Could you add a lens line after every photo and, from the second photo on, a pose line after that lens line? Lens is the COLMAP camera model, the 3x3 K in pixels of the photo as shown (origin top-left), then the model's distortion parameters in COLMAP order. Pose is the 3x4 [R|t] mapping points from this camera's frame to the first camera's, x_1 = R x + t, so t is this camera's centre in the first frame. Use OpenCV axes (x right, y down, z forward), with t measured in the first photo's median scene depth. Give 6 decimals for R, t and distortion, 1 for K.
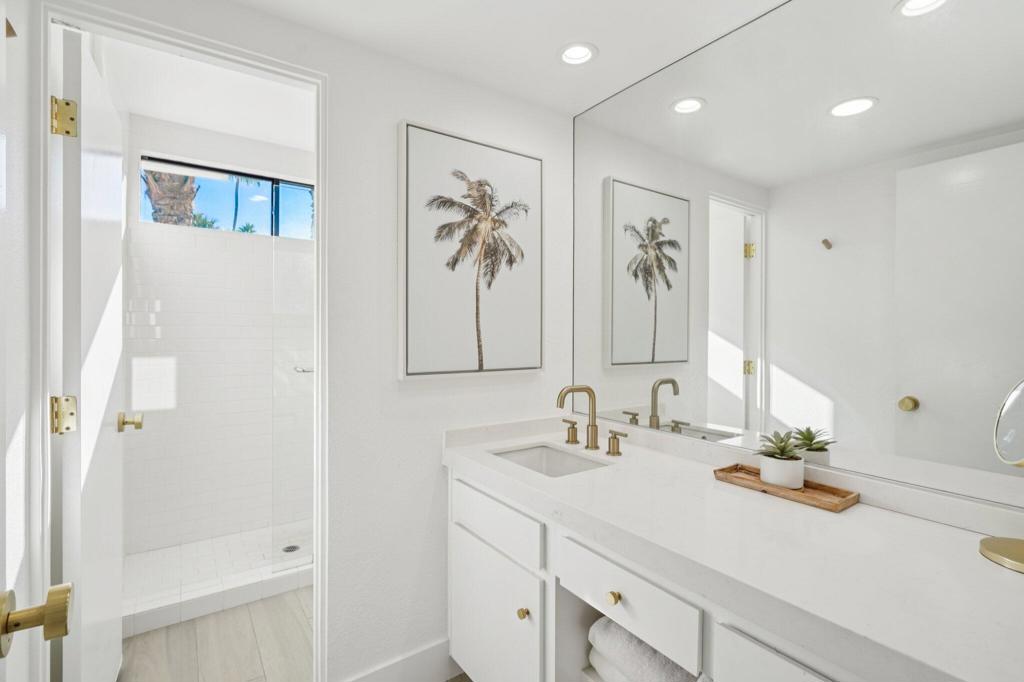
lens RADIAL K [[481.1, 0, 510.0], [0, 481.1, 332.9], [0, 0, 1]] dist [-0.005883, 0.000365]
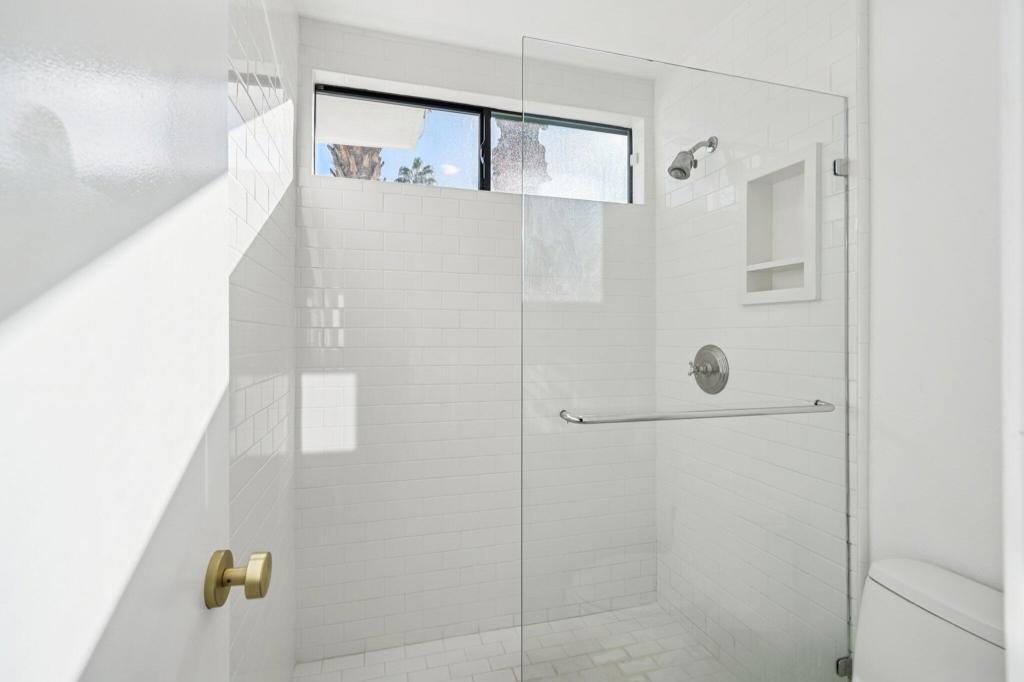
lens RADIAL K [[483.8, 0, 512.3], [0, 483.8, 330.0], [0, 0, 1]] dist [-0.019717, 0.000540]
pose [[0.950705, -0.001999, -0.310092, -0.289274], [0.002025, 0.999998, -0.000239, -0.008828], [0.310091, -0.000400, 0.950707, 0.439246]]
